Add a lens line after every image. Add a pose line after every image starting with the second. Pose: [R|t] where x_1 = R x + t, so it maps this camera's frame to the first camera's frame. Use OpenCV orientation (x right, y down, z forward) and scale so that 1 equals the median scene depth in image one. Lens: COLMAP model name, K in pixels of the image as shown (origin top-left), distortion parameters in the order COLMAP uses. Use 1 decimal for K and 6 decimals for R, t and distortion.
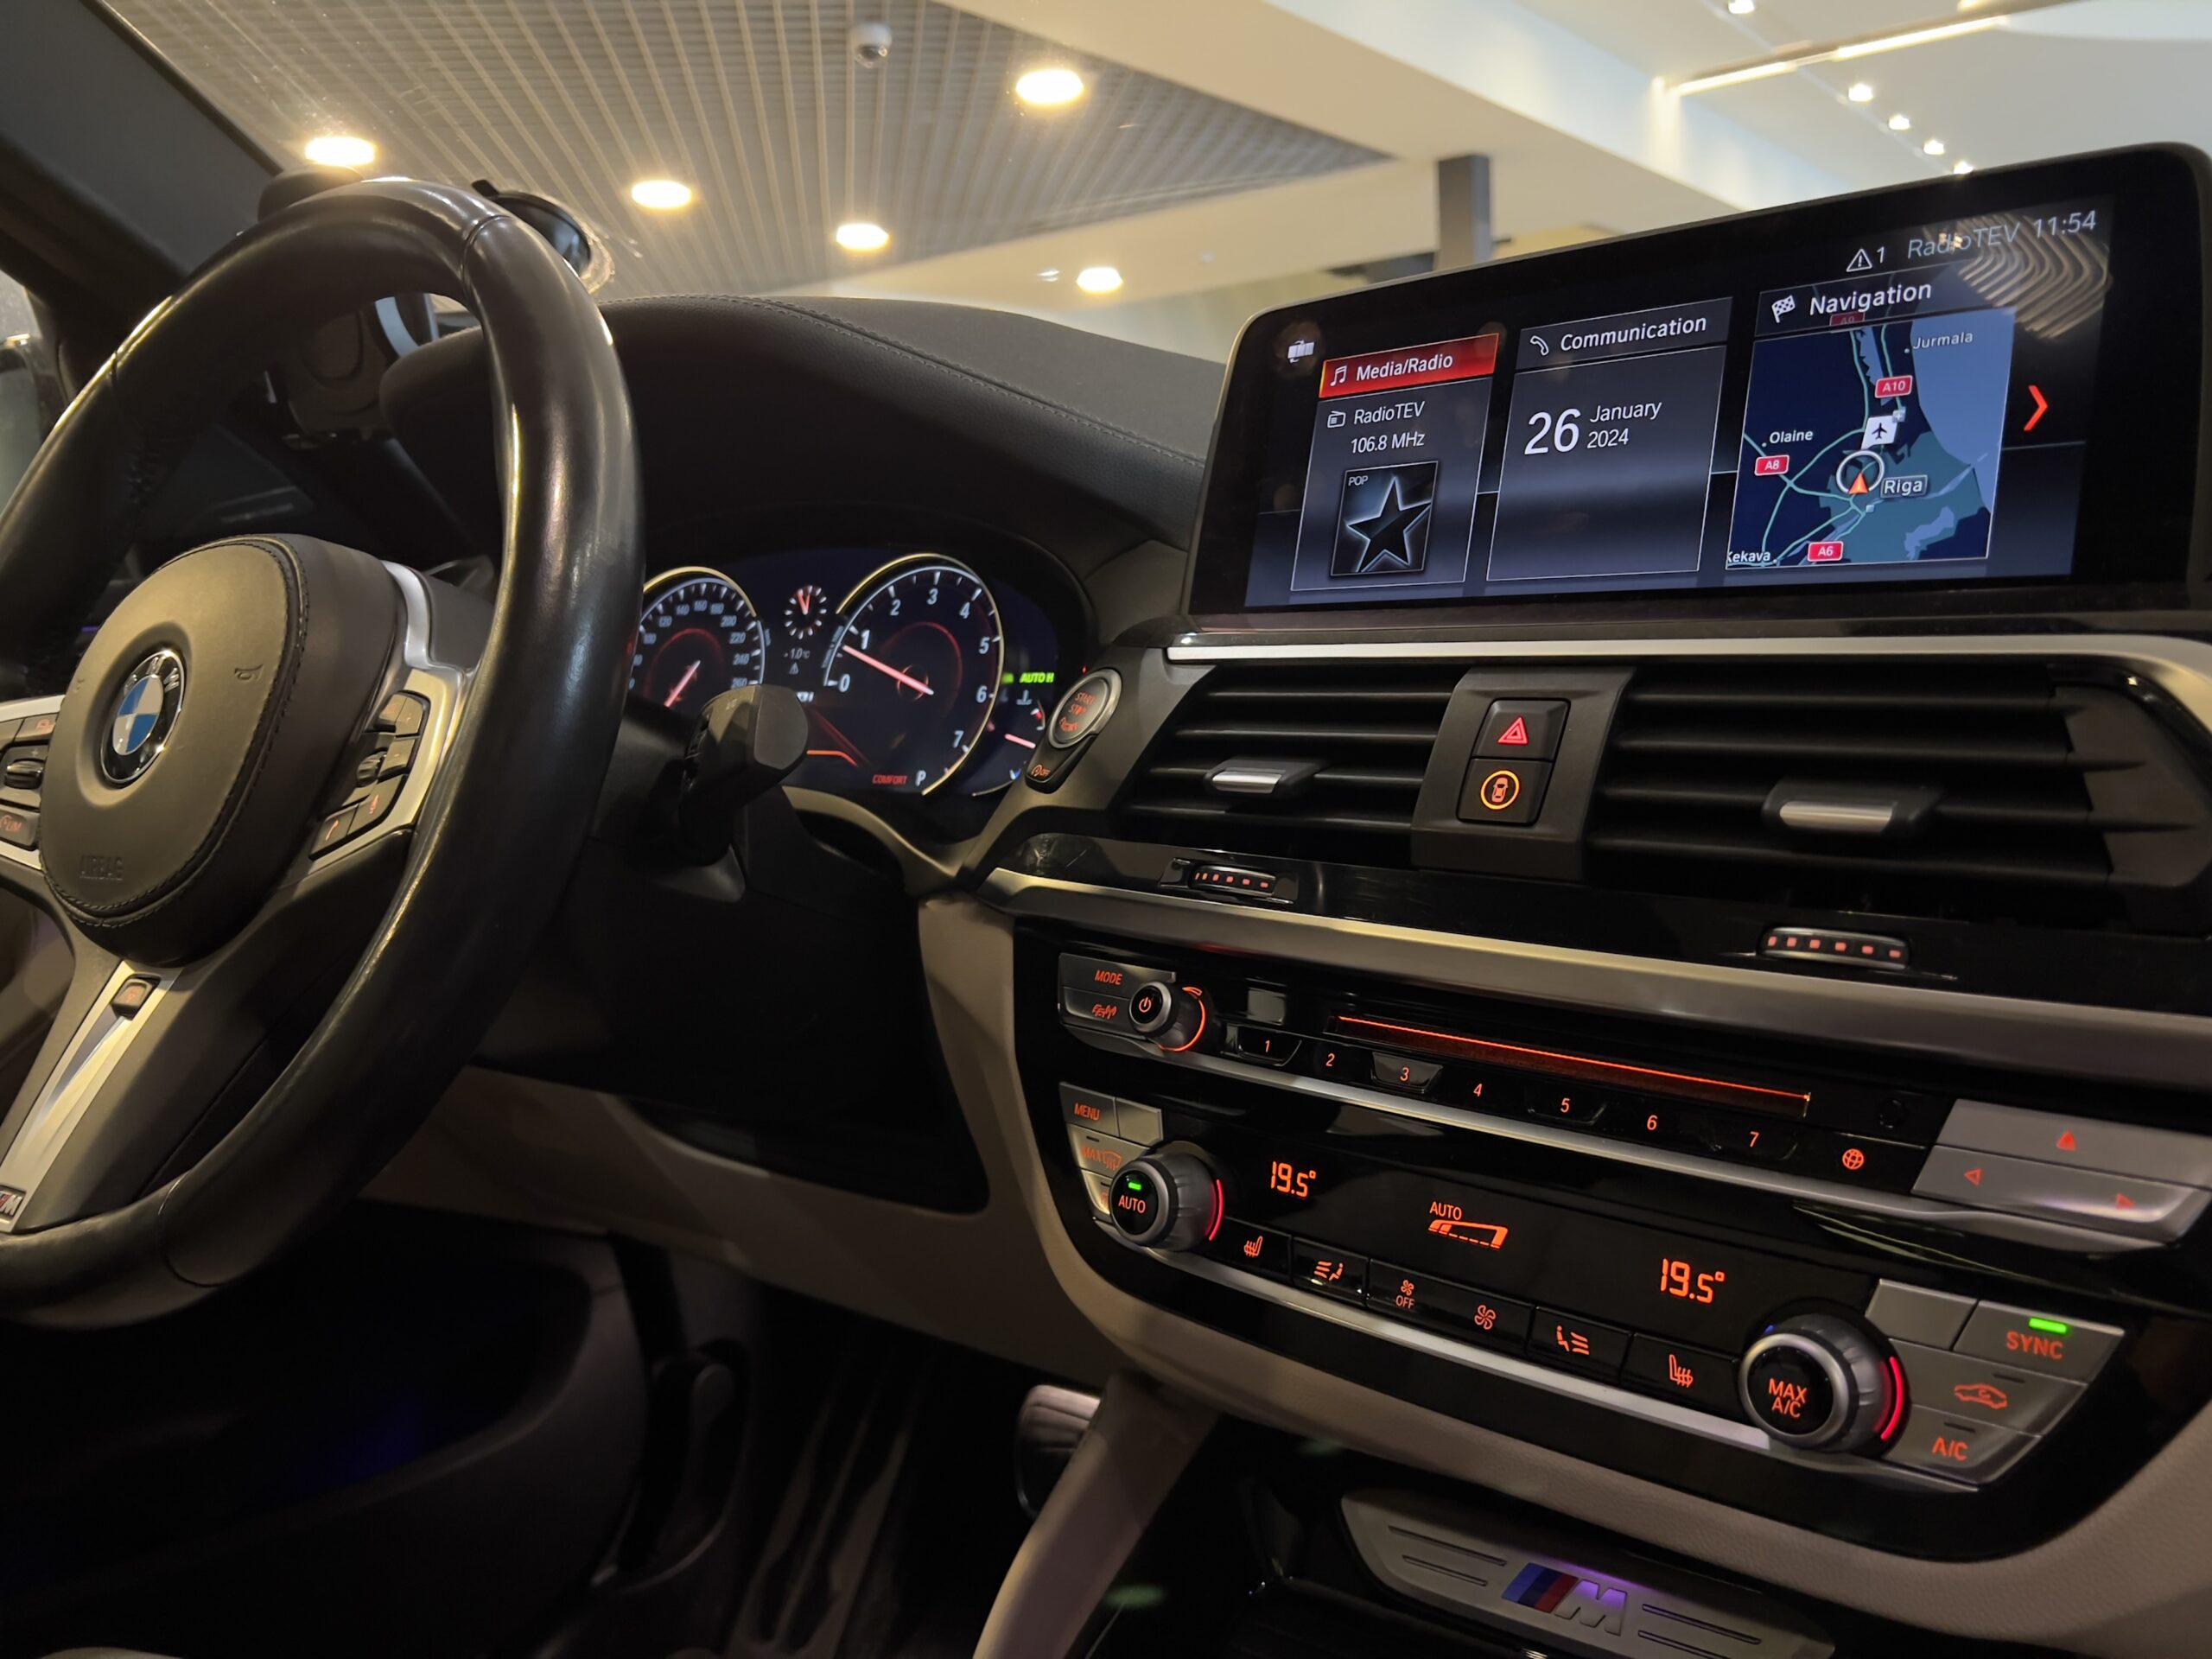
lens RADIAL K [[1704.0, 0, 1086.5], [0, 1704.0, 833.3], [0, 0, 1]] dist [0.052181, -0.078618]
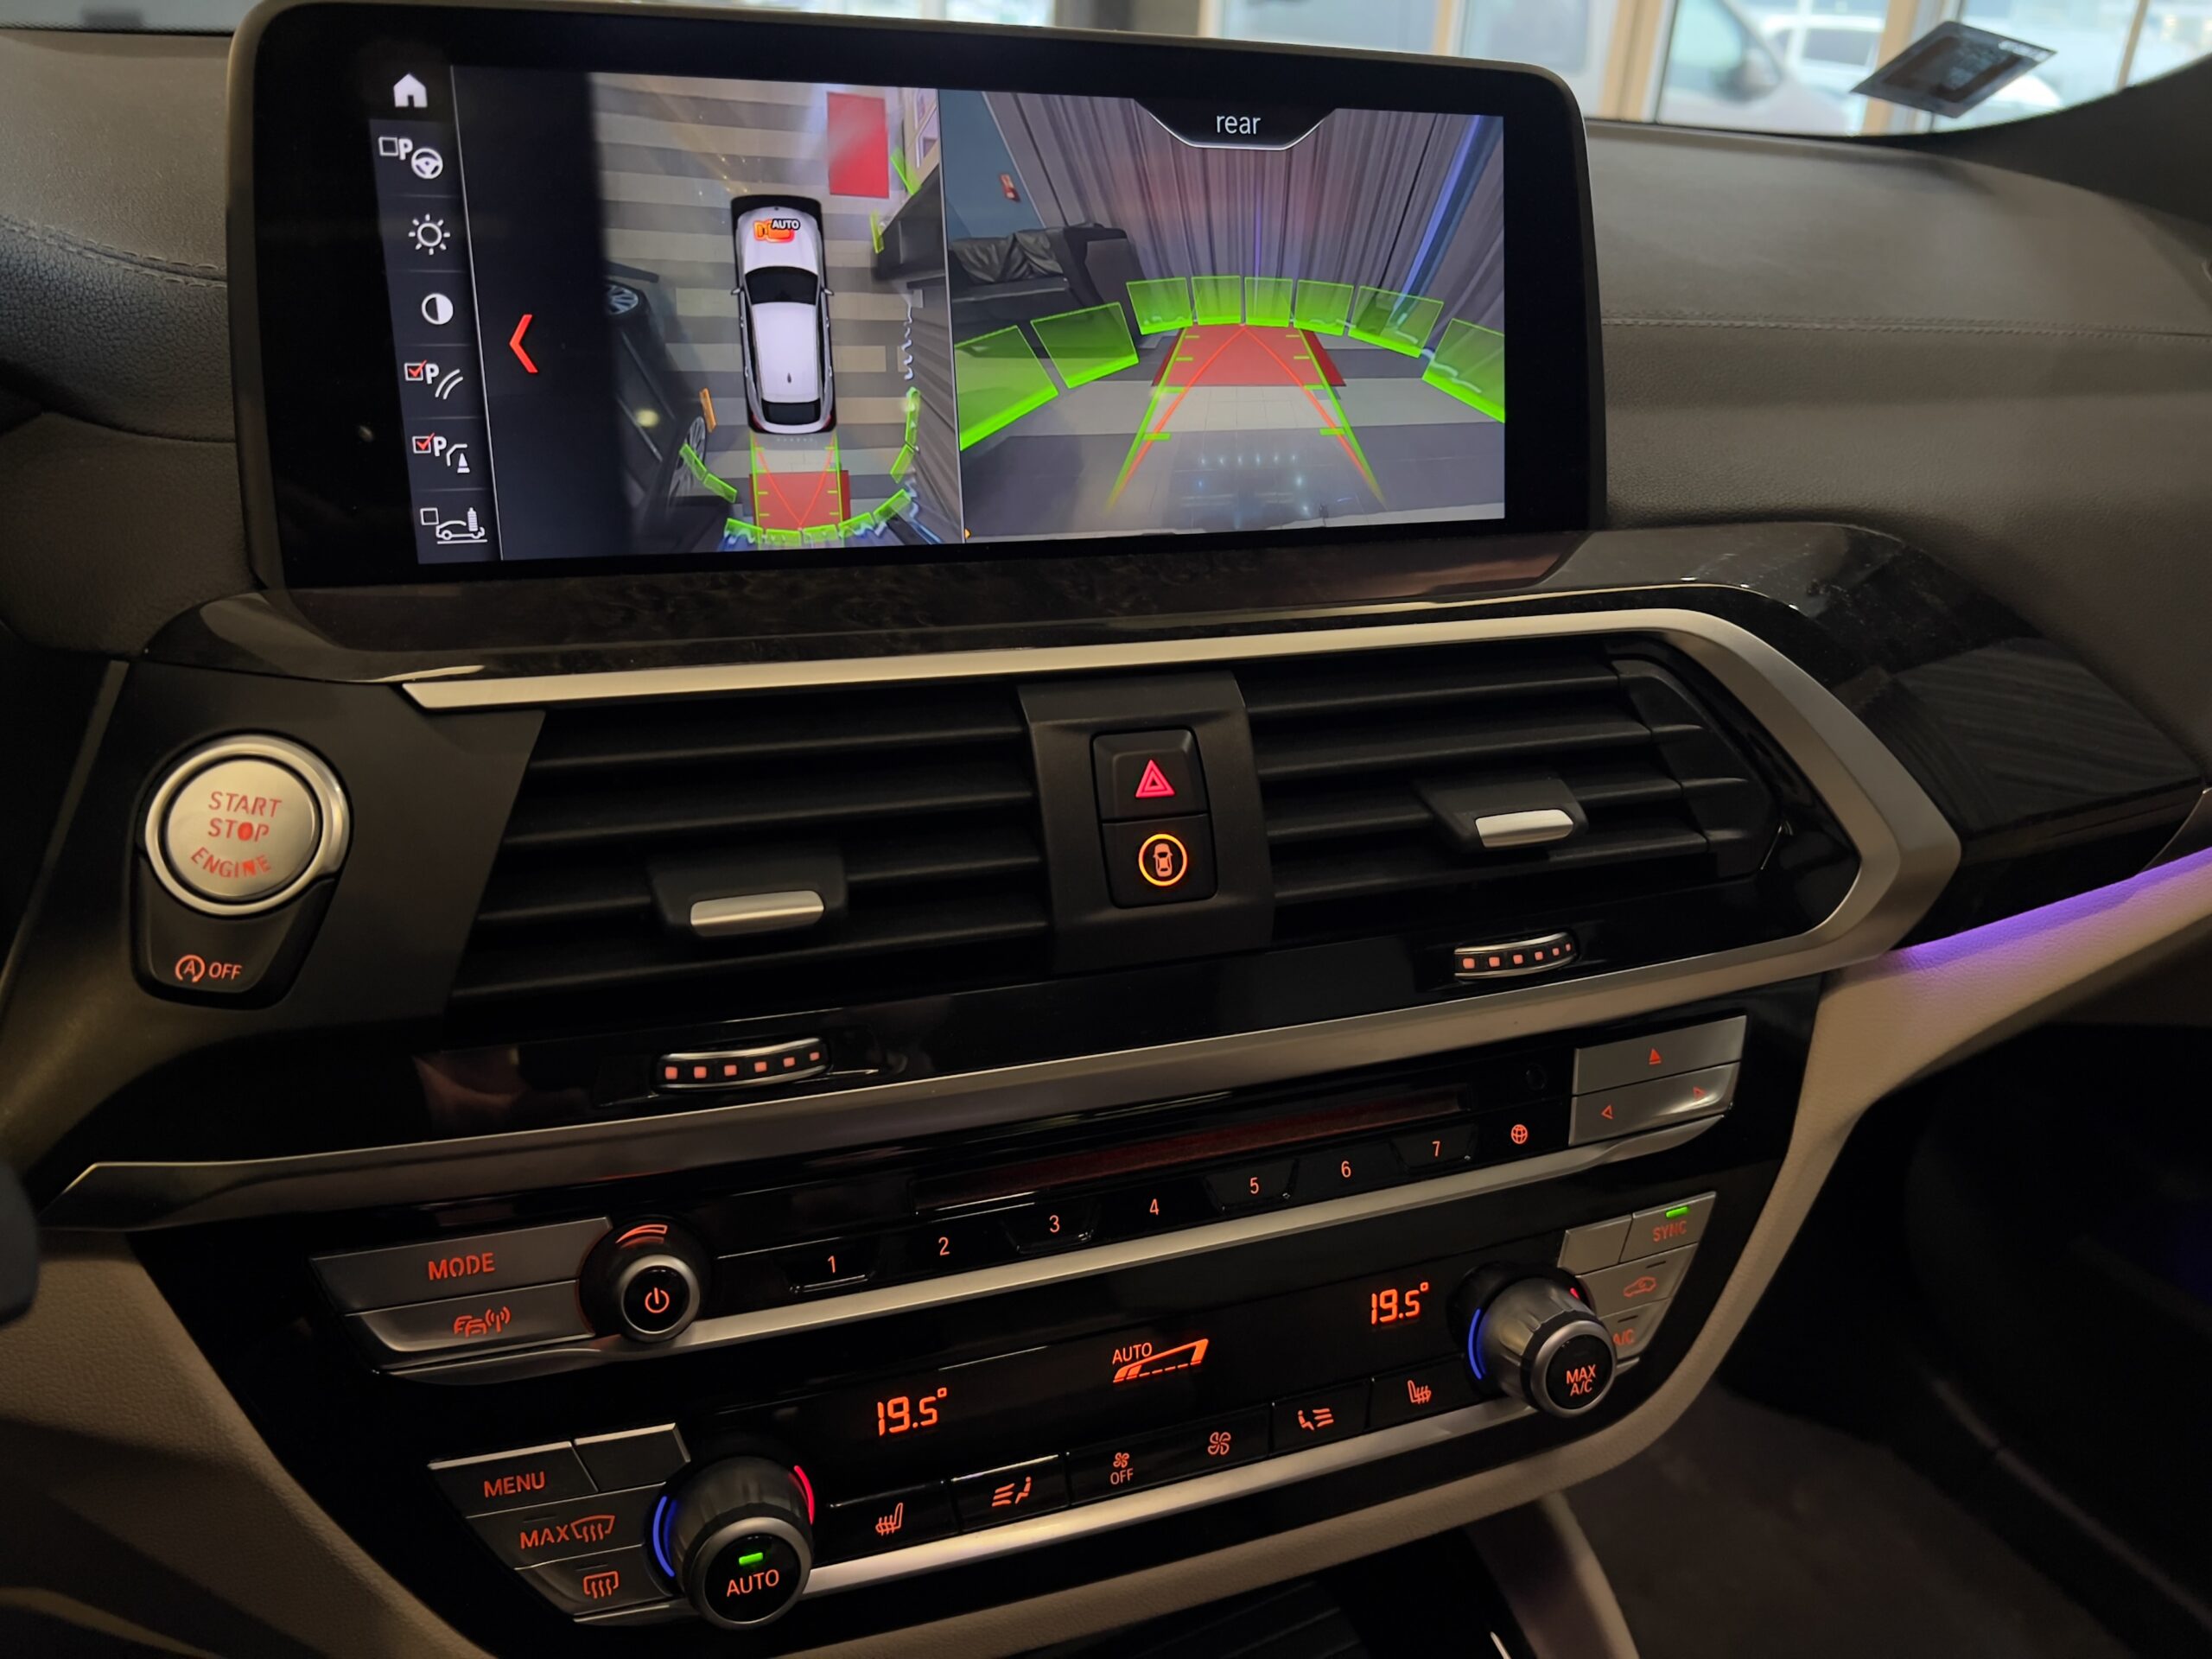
lens RADIAL K [[1704.0, 0, 1140.1], [0, 1704.0, 847.0], [0, 0, 1]] dist [0.052181, -0.078618]
pose [[0.441473, -0.310616, 0.841795, -0.355483], [0.058258, 0.946112, 0.318555, -0.238521], [-0.895381, -0.091593, 0.435779, 0.571450]]
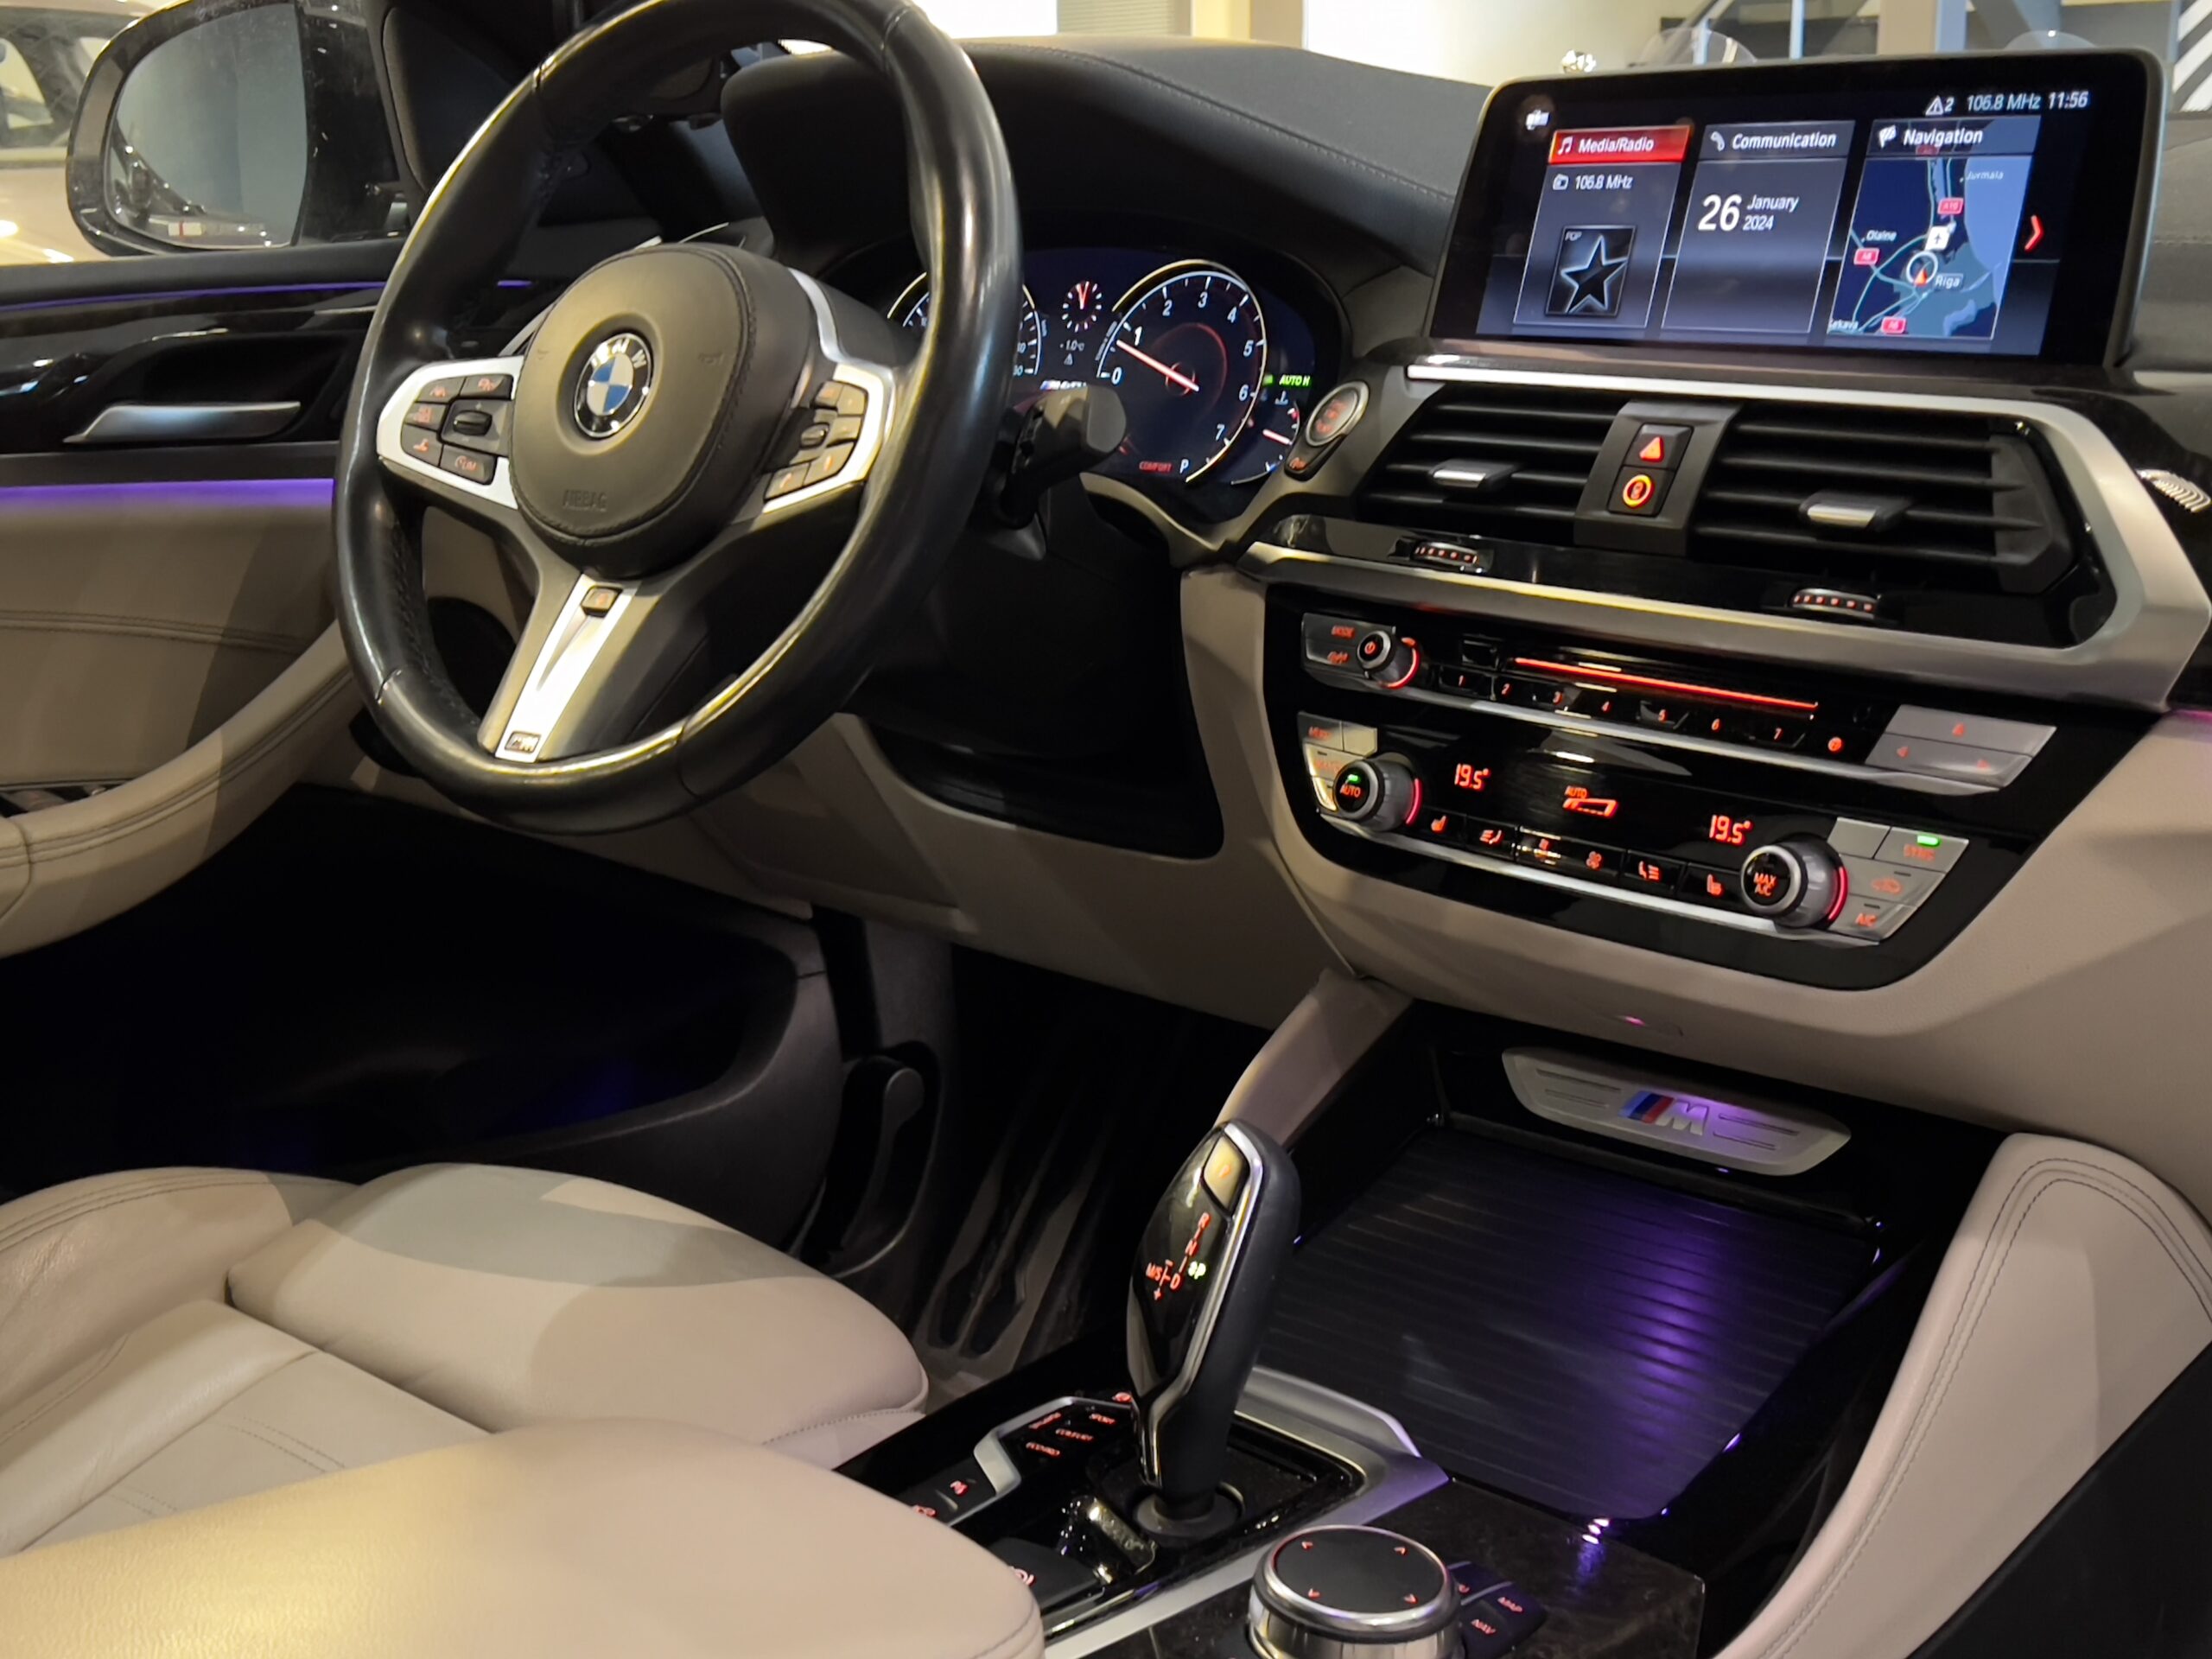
lens RADIAL K [[2647.3, 0, 1070.1], [0, 2647.3, 836.9], [0, 0, 1]] dist [0.040132, 0.000000]
pose [[0.994675, 0.060556, -0.083399, -0.016313], [-0.052055, 0.993565, 0.100589, 0.052544], [0.088954, -0.095712, 0.991426, -1.026385]]
